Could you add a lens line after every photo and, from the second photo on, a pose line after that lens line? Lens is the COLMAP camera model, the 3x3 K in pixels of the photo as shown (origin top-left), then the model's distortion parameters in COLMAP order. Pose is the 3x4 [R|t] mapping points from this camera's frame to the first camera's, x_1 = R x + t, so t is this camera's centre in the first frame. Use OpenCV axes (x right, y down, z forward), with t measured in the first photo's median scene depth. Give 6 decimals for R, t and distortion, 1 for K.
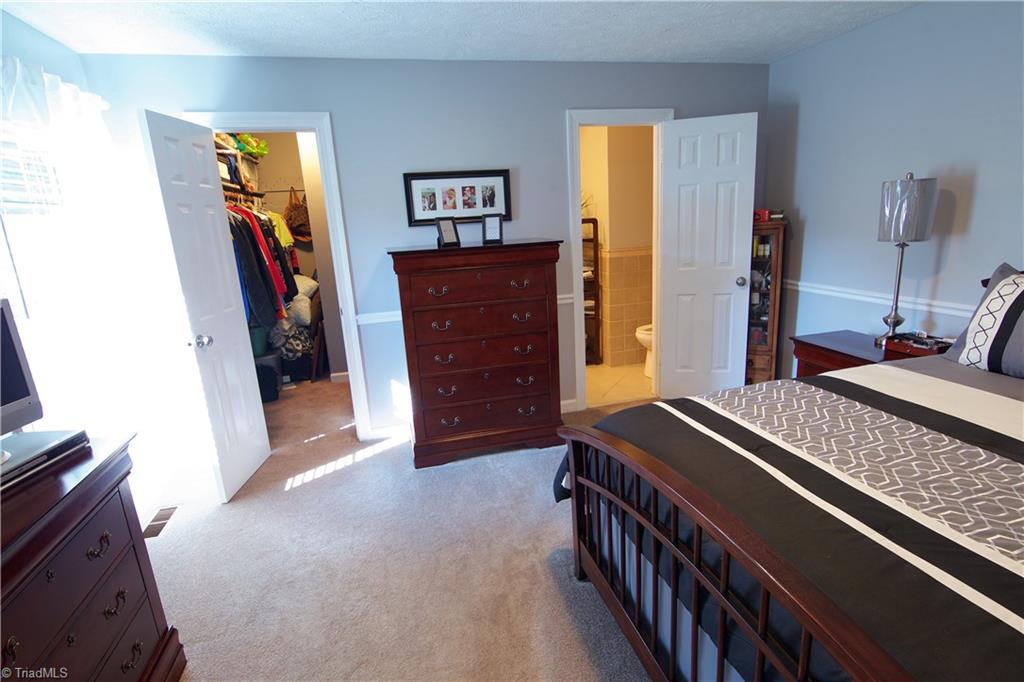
lens RADIAL K [[520.2, 0, 517.6], [0, 520.2, 344.3], [0, 0, 1]] dist [-0.011502, 0.000273]
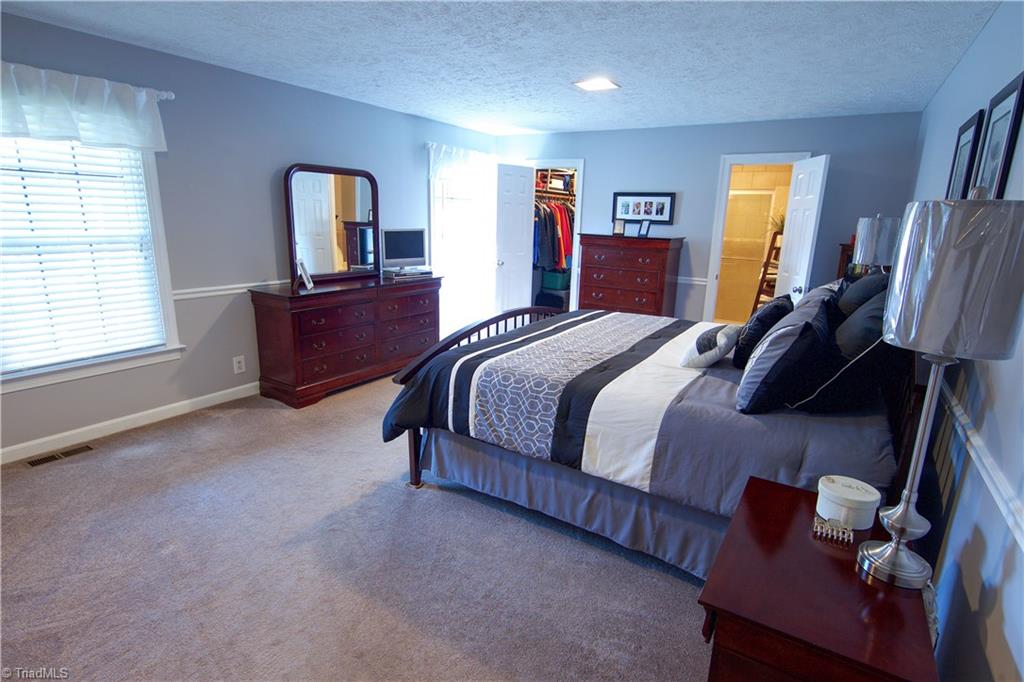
lens RADIAL K [[520.2, 0, 517.6], [0, 520.2, 344.3], [0, 0, 1]] dist [-0.011502, 0.000273]
pose [[0.681572, 0.248210, -0.688369, 0.873827], [-0.242360, 0.964190, 0.107697, 0.057670], [0.690450, 0.093430, 0.717321, -0.435291]]
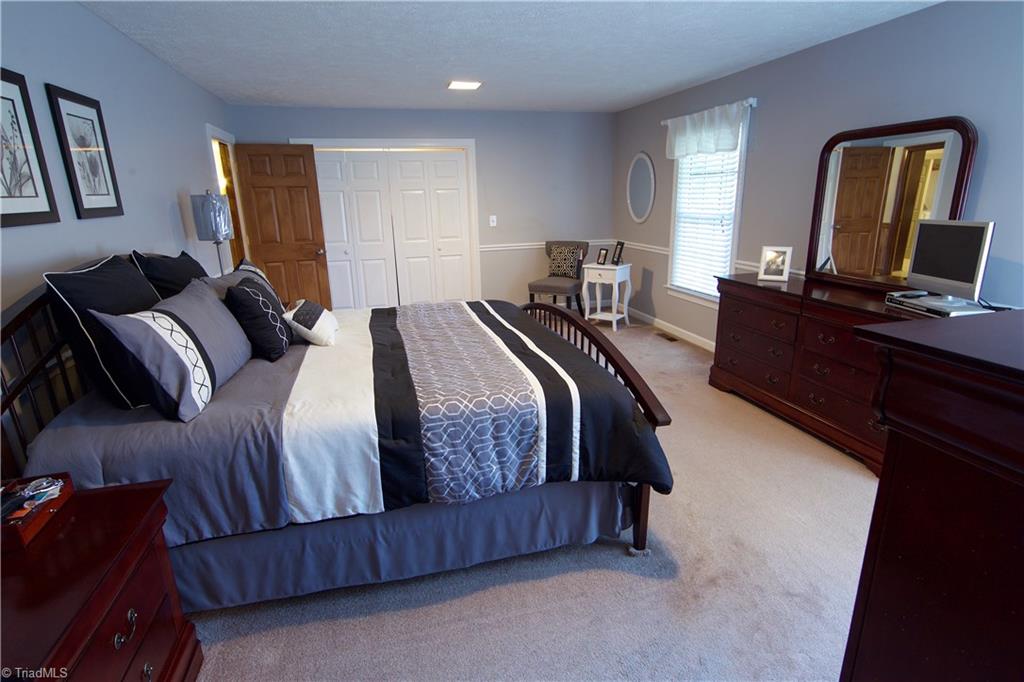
lens RADIAL K [[520.2, 0, 517.6], [0, 520.2, 344.3], [0, 0, 1]] dist [-0.011502, 0.000273]
pose [[-0.996912, 0.078488, 0.002481, 0.217040], [0.069187, 0.862952, 0.500527, -0.281212], [0.037144, 0.499153, -0.865717, 1.060365]]
